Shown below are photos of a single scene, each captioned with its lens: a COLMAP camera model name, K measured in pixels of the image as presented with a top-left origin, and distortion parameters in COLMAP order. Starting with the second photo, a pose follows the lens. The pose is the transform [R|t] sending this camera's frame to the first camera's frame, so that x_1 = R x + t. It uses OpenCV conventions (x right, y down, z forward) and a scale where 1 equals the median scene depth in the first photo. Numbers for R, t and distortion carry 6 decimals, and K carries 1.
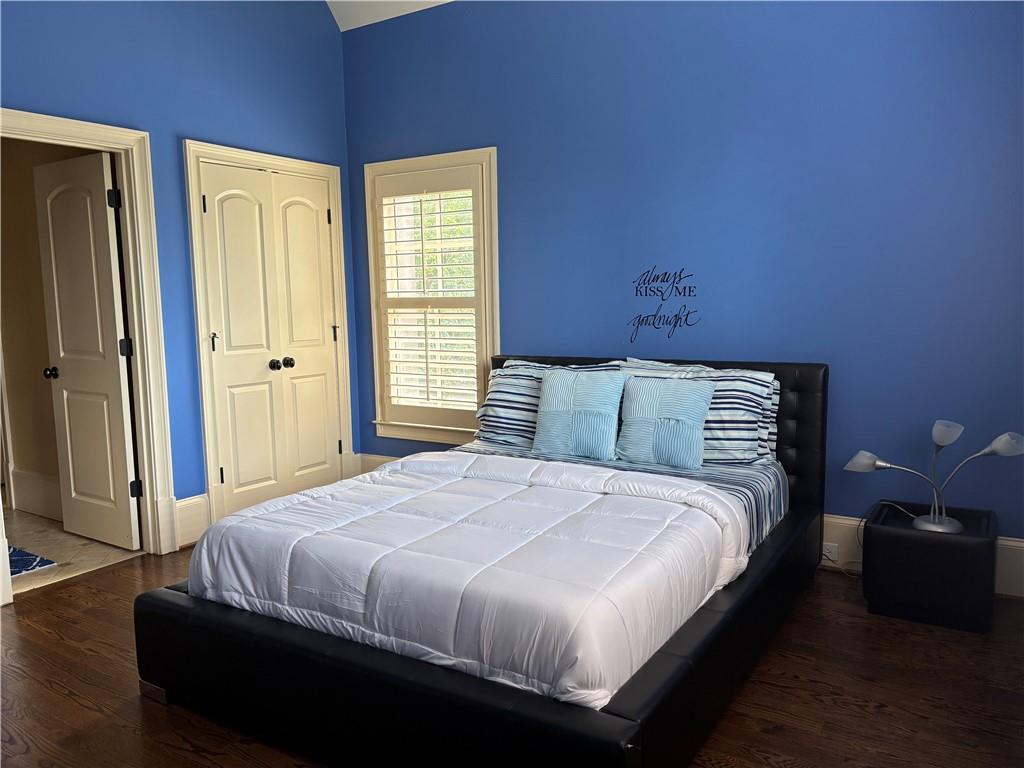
lens RADIAL K [[779.0, 0, 507.5], [0, 779.0, 393.5], [0, 0, 1]] dist [0.050993, -0.001266]
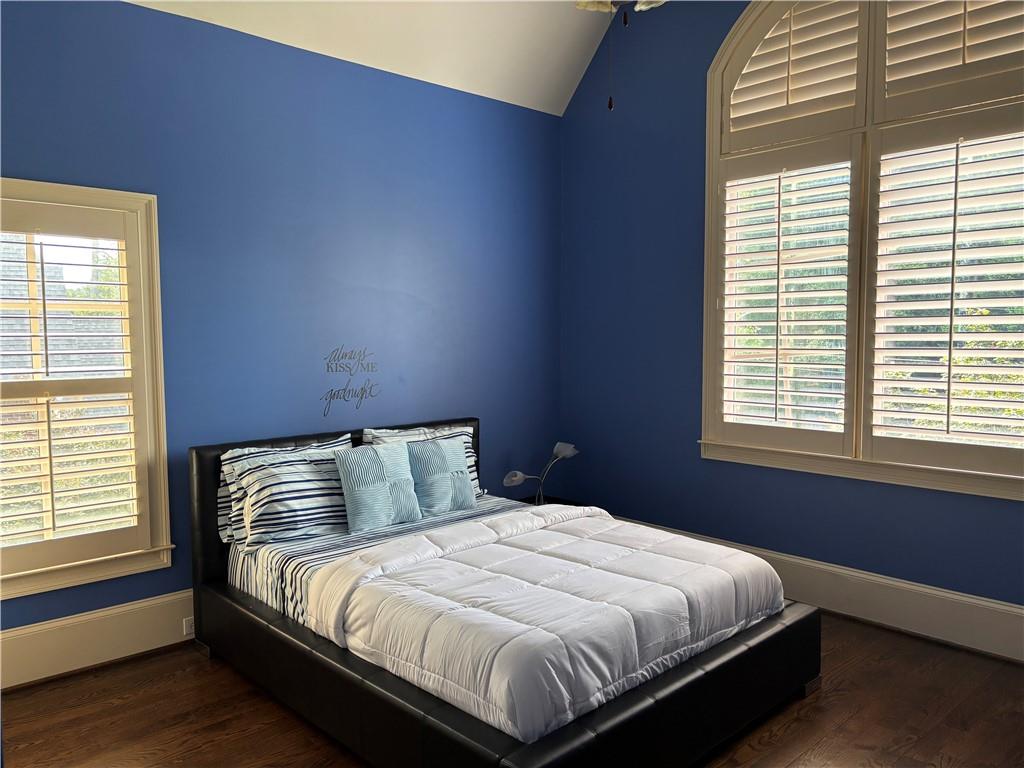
lens RADIAL K [[788.9, 0, 512.0], [0, 788.9, 384.0], [0, 0, 1]] dist [0.039944, -0.001252]
pose [[0.230405, -0.045001, 0.972054, -0.841744], [0.119480, 0.992680, 0.017635, -0.101254], [-0.965732, 0.112078, 0.234095, 0.529270]]
